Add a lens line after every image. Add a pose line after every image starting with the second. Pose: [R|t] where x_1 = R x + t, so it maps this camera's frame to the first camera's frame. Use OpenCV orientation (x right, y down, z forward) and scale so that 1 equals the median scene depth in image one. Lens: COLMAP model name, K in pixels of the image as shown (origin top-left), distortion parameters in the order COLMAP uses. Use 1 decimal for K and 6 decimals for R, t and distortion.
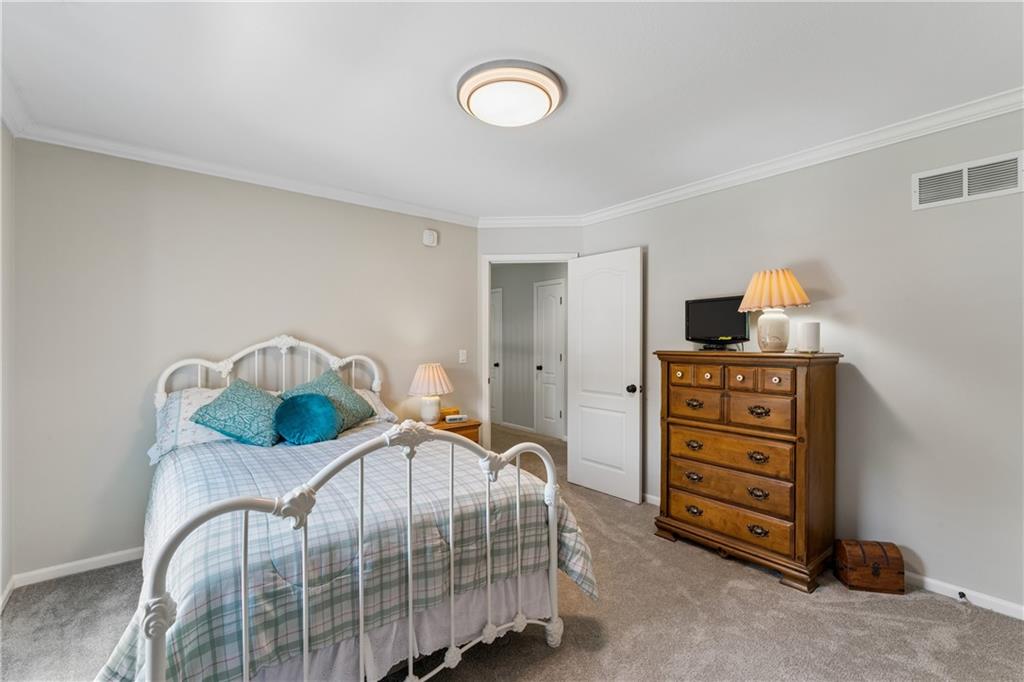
lens RADIAL K [[442.2, 0, 509.2], [0, 442.2, 344.1], [0, 0, 1]] dist [-0.003012, -0.000533]
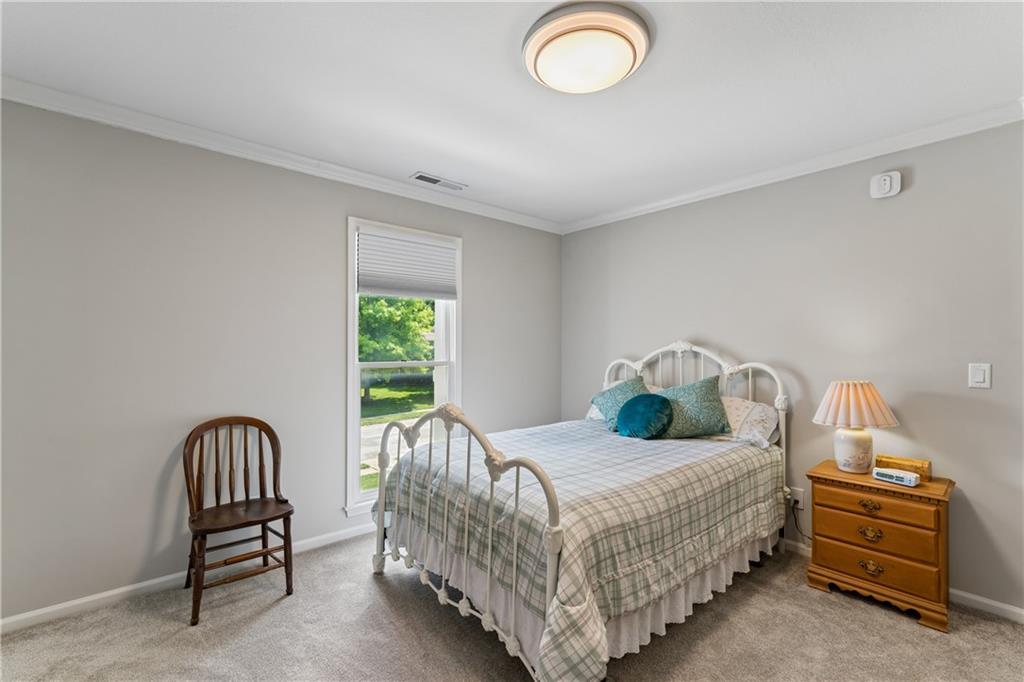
lens RADIAL K [[442.2, 0, 507.0], [0, 442.2, 344.6], [0, 0, 1]] dist [-0.003012, -0.000533]
pose [[0.029159, 0.001030, -0.999574, 0.532384], [-0.009091, 0.999958, 0.000765, -0.005952], [0.999533, 0.009065, 0.029167, 0.528461]]
